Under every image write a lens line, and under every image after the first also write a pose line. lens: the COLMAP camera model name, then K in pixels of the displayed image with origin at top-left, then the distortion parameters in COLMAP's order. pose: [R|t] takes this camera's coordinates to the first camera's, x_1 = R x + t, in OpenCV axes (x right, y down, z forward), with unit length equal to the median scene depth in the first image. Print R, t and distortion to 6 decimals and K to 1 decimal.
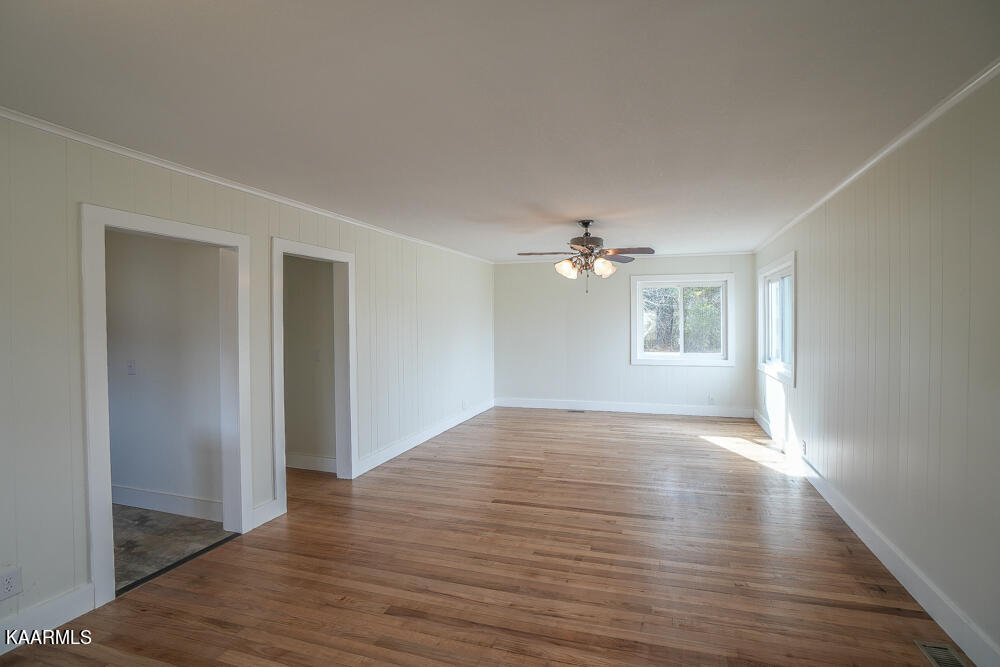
lens RADIAL K [[475.6, 0, 496.8], [0, 475.6, 321.3], [0, 0, 1]] dist [-0.067830, 0.027354]
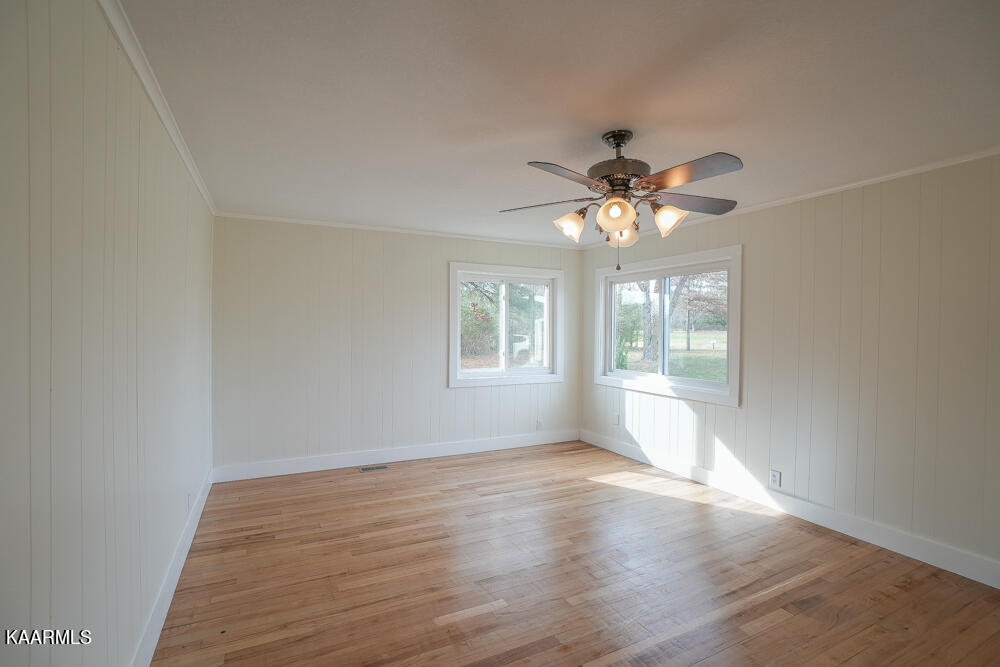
lens RADIAL K [[475.6, 0, 496.8], [0, 475.6, 321.3], [0, 0, 1]] dist [-0.067830, 0.027354]
pose [[0.702548, 0.018150, 0.711405, -0.248017], [-0.007614, 0.999809, -0.017989, 0.006471], [-0.711596, 0.007221, 0.702552, 0.658657]]
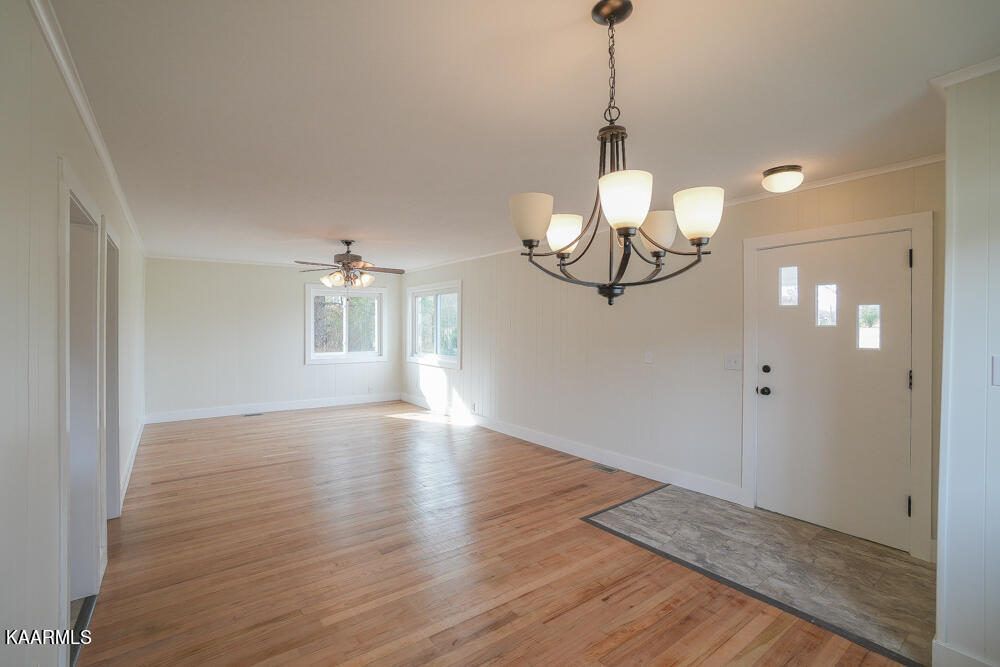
lens RADIAL K [[475.6, 0, 496.8], [0, 475.6, 321.3], [0, 0, 1]] dist [-0.067830, 0.027354]
pose [[0.582144, 0.010911, 0.813012, -0.503820], [-0.000950, 0.999918, -0.012740, 0.005877], [-0.813085, 0.006644, 0.582107, 0.002862]]
